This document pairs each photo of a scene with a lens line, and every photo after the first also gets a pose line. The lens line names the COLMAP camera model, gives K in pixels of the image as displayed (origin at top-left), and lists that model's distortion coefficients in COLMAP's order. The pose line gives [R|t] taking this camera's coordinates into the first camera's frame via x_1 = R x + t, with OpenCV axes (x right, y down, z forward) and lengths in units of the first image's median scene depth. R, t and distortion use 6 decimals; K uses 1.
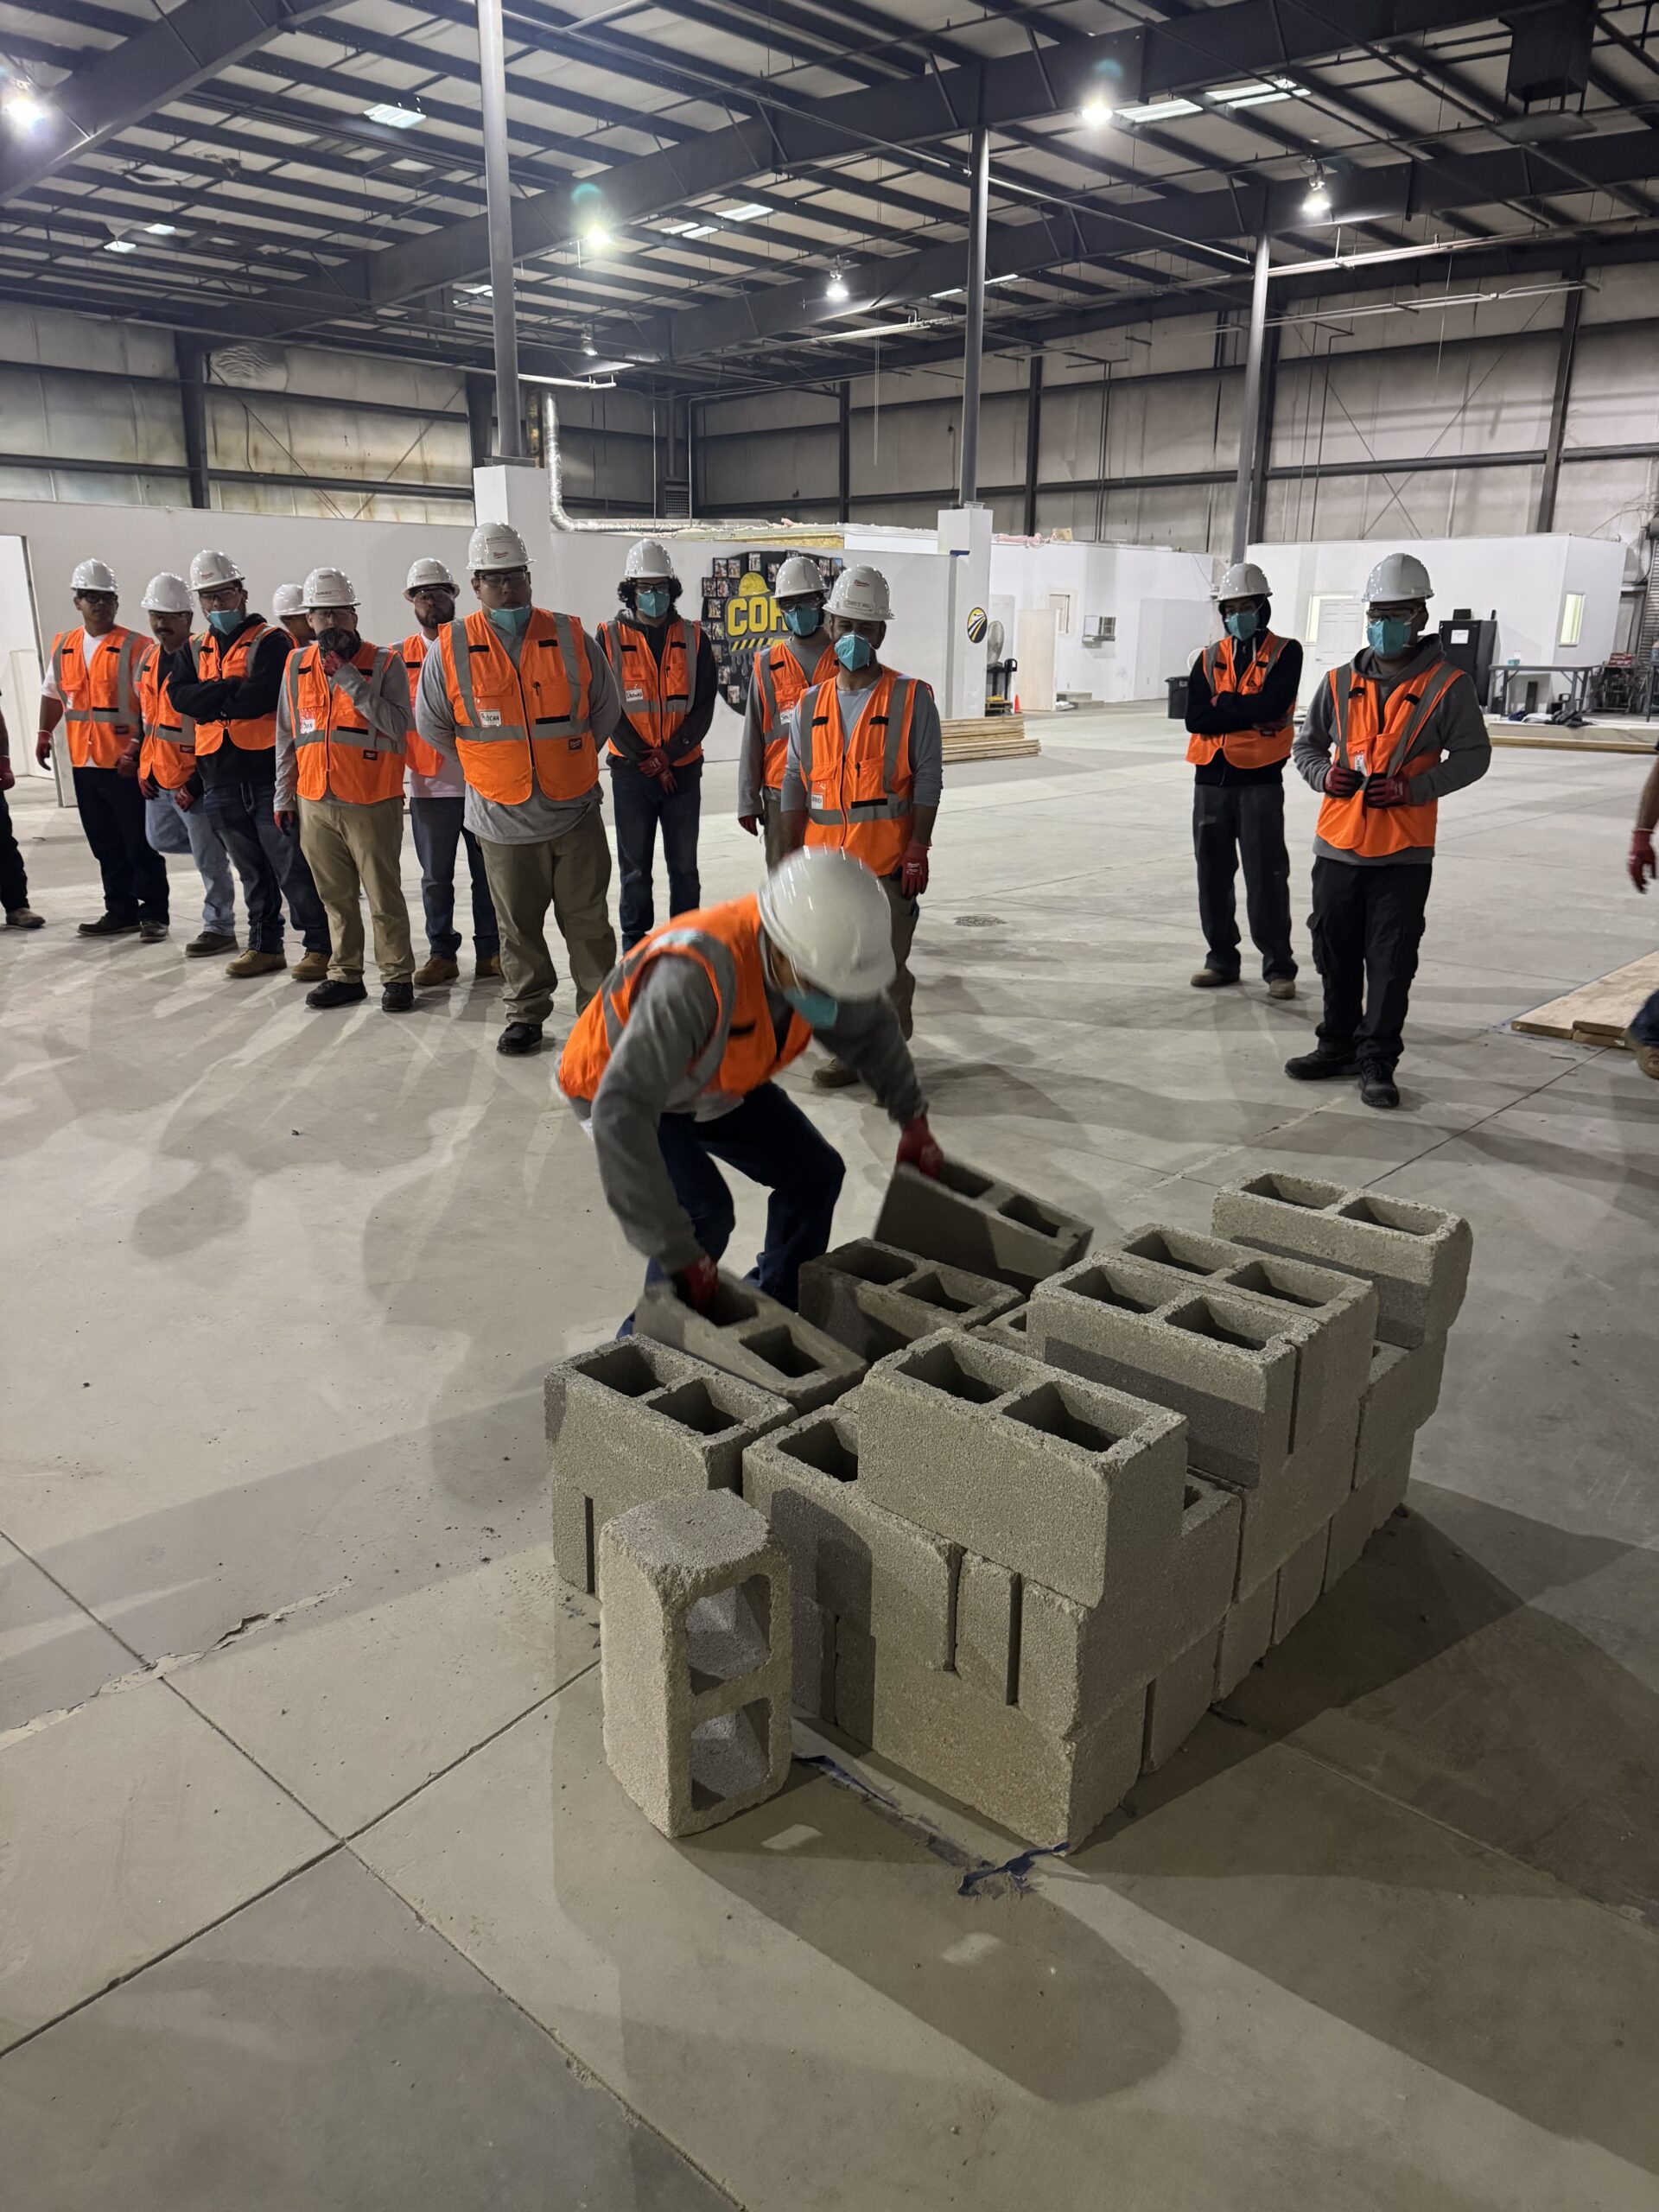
lens RADIAL K [[1559.9, 0, 828.9], [0, 1559.9, 1082.6], [0, 0, 1]] dist [0.027353, -0.040391]
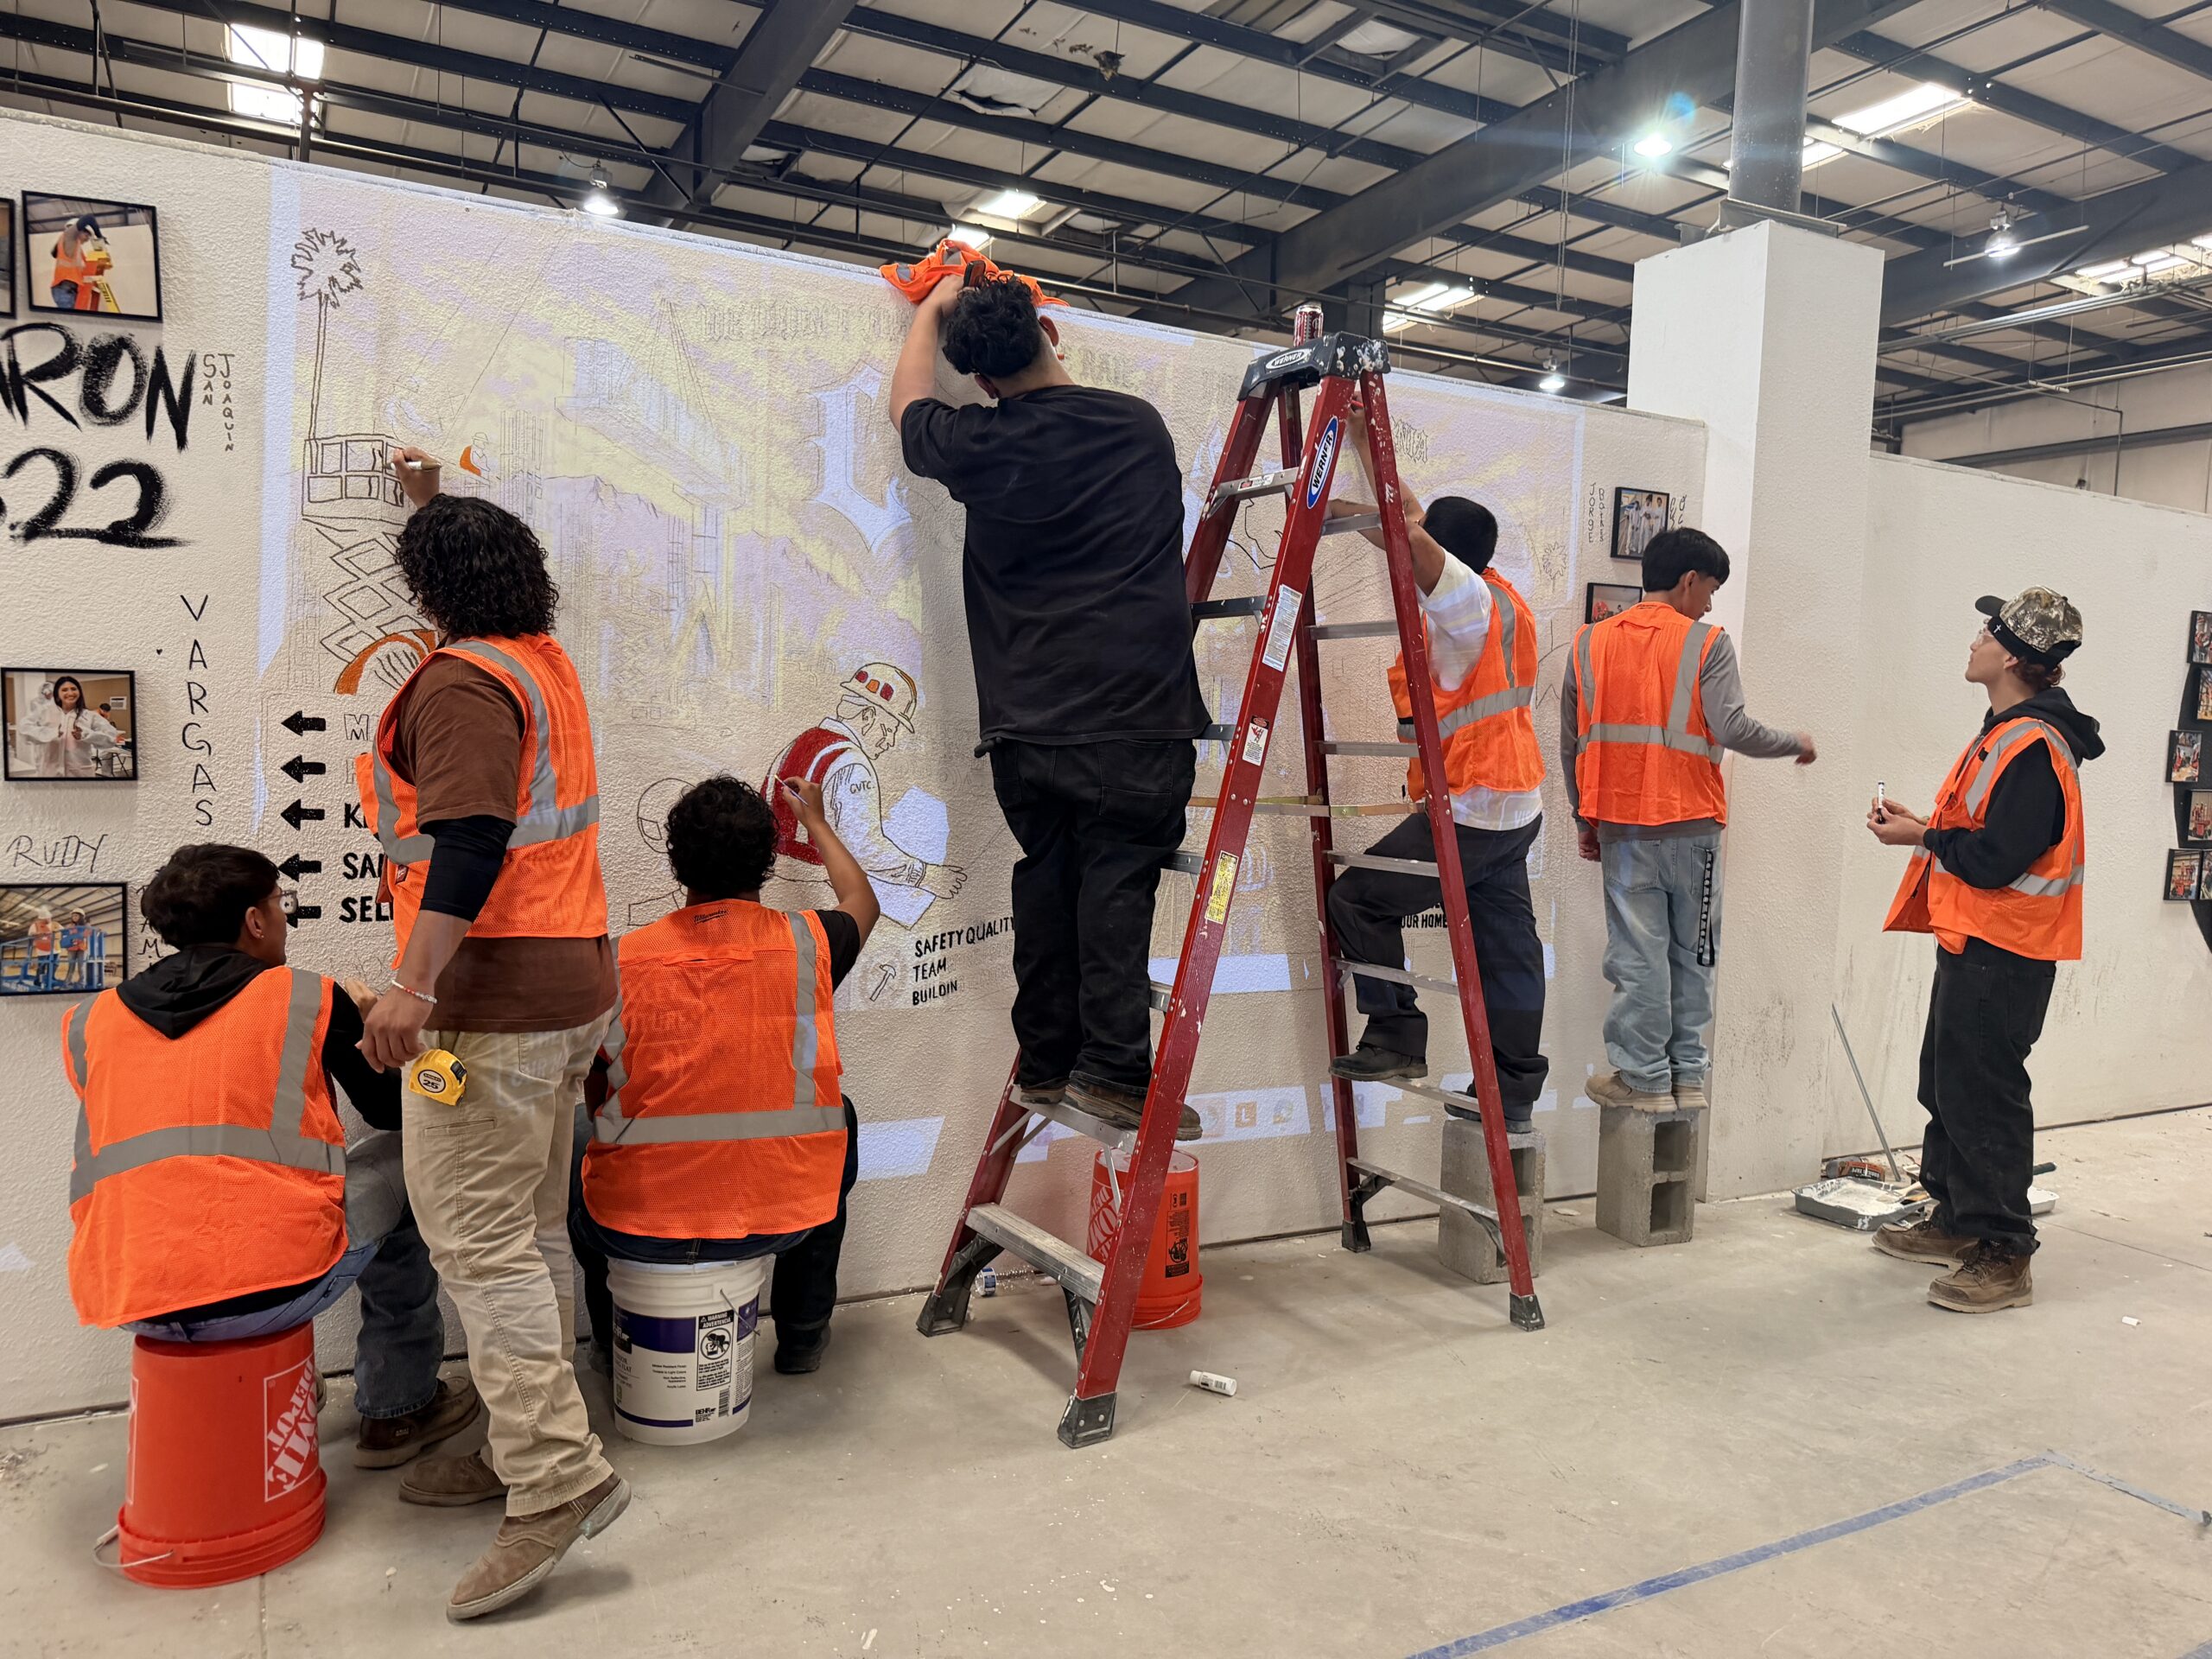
lens RADIAL K [[1555.6, 0, 1118.4], [0, 1555.6, 832.1], [0, 0, 1]] dist [0.034774, -0.041705]
pose [[0.947218, 0.050185, -0.316637, -0.448810], [-0.120137, 0.971266, -0.205449, -0.390019], [0.297228, 0.232645, 0.926030, 1.389804]]
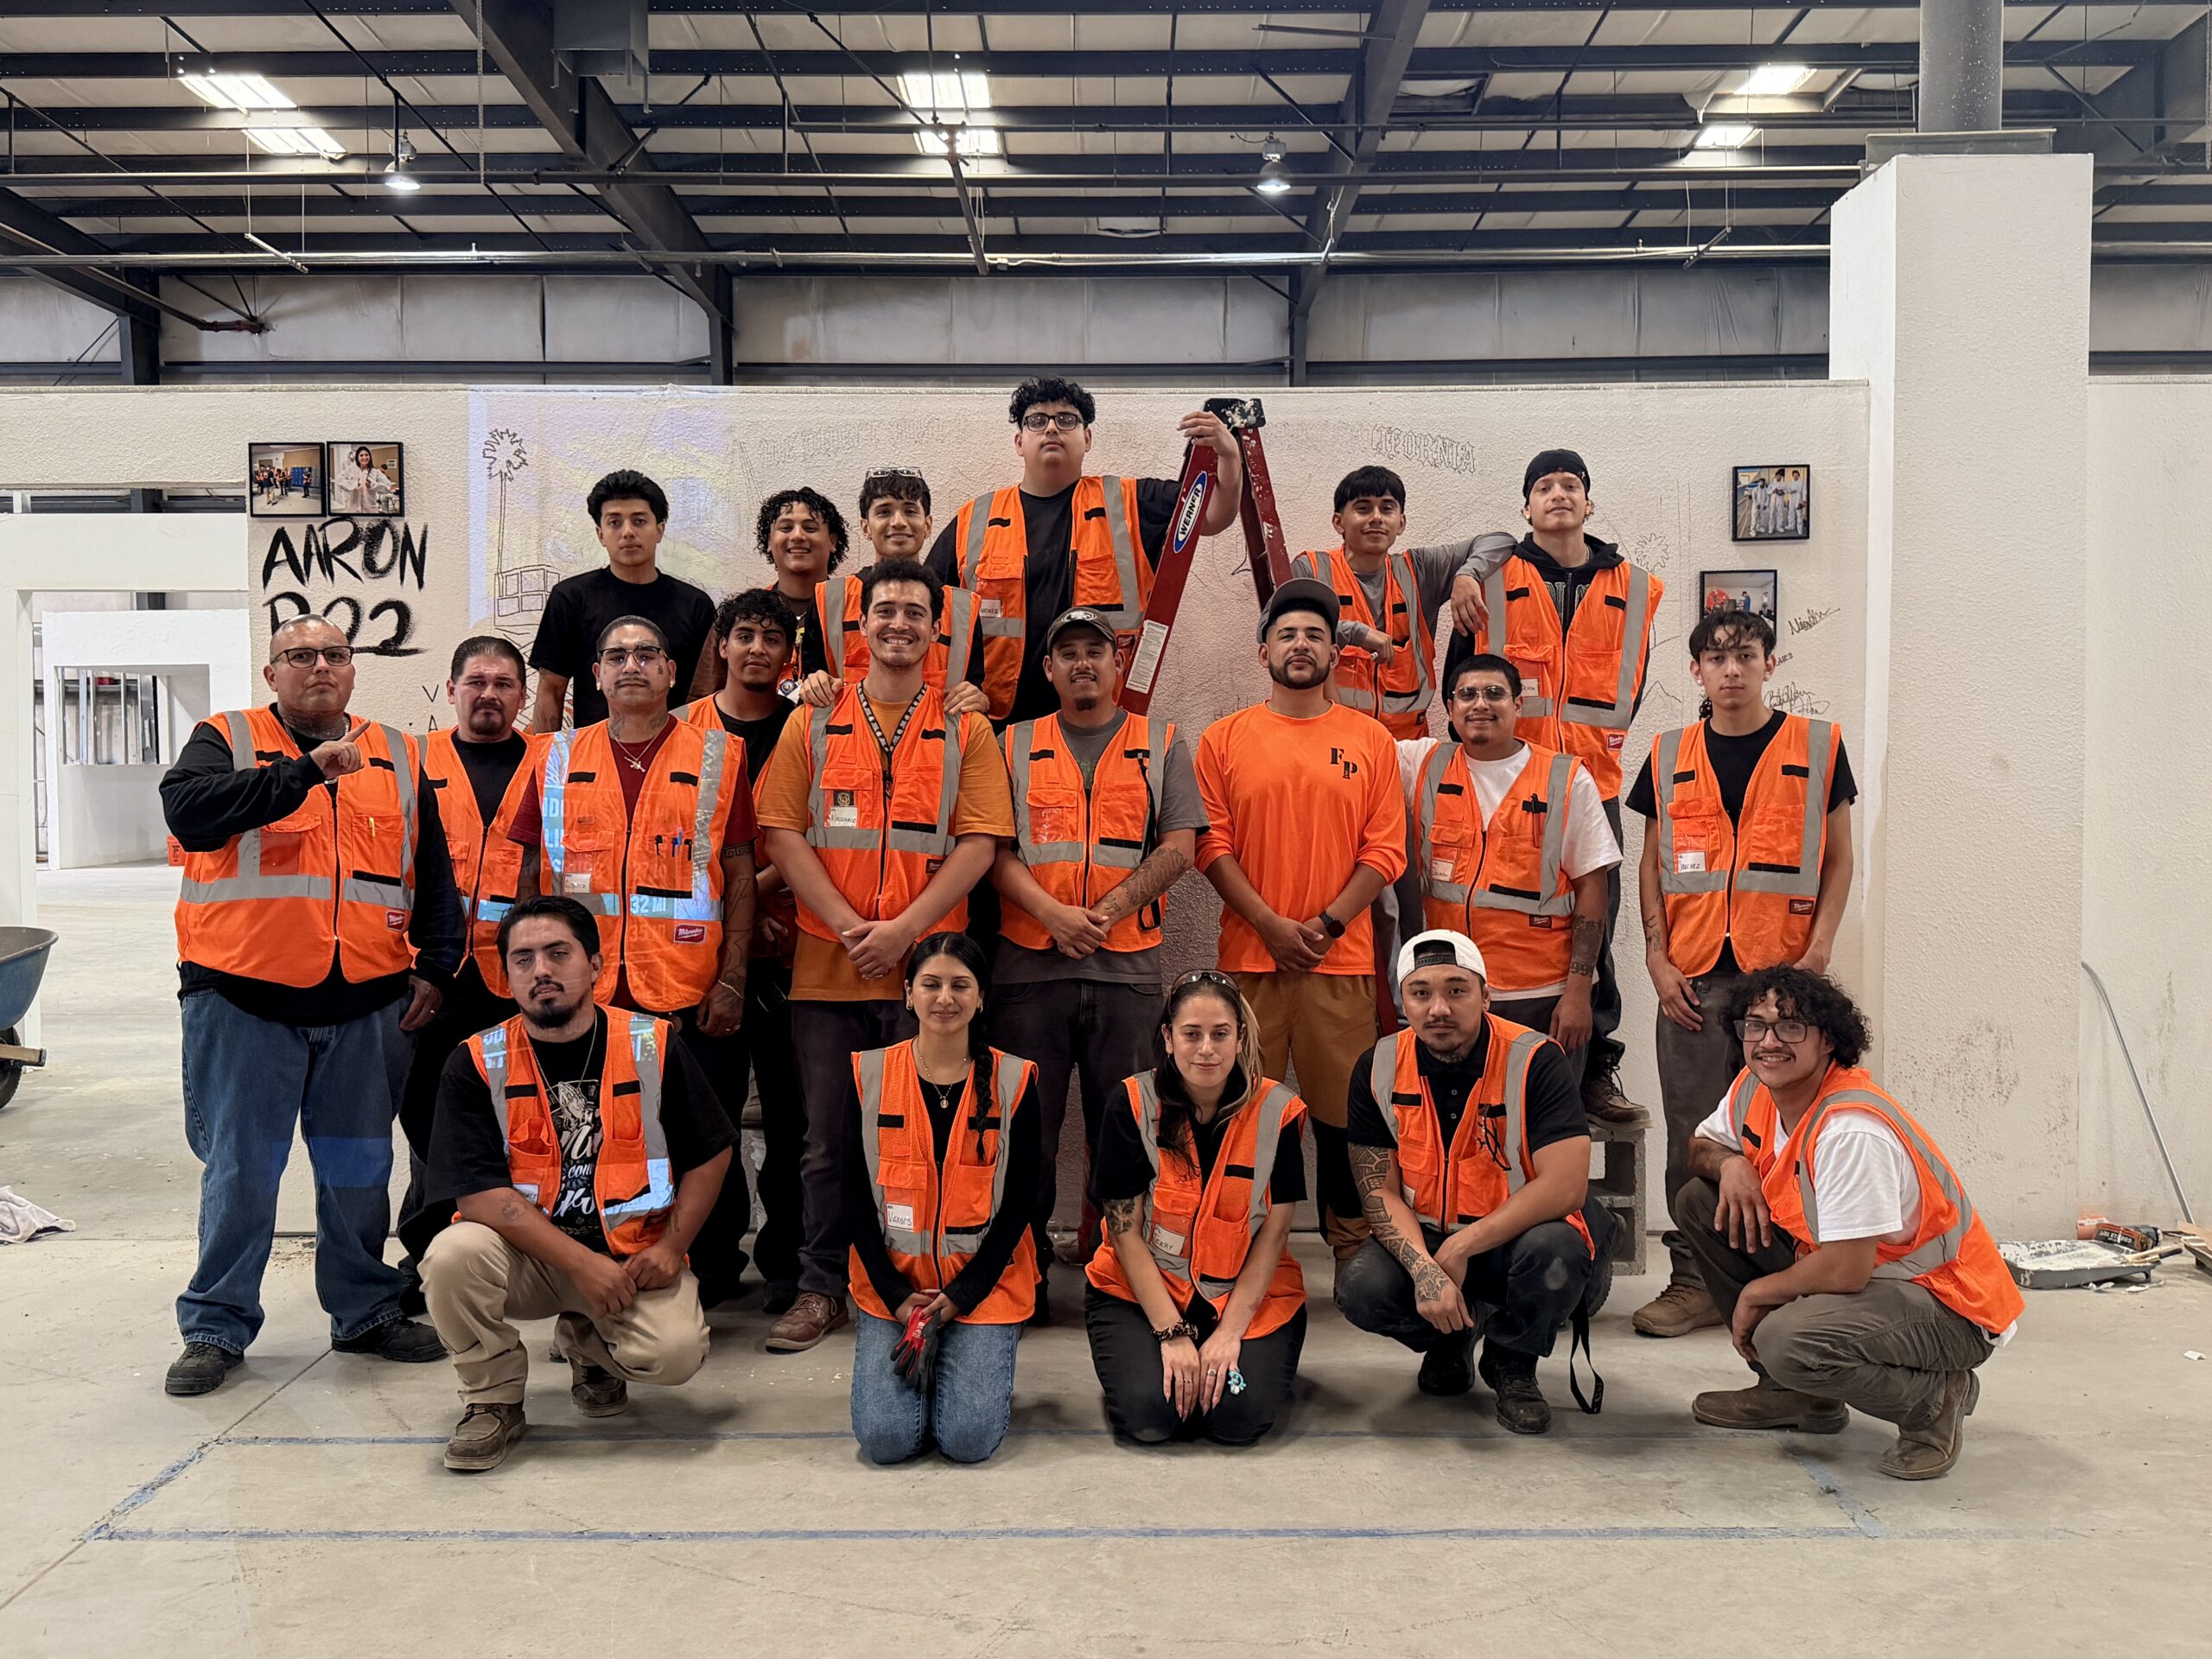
lens RADIAL K [[2062.3, 0, 1118.7], [0, 2062.3, 839.6], [0, 0, 1]] dist [0.041021, 0.000000]
pose [[0.678685, 0.023891, -0.734041, -0.061159], [-0.198684, 0.968175, -0.152189, -0.377906], [0.707044, 0.249130, 0.661833, 1.354948]]
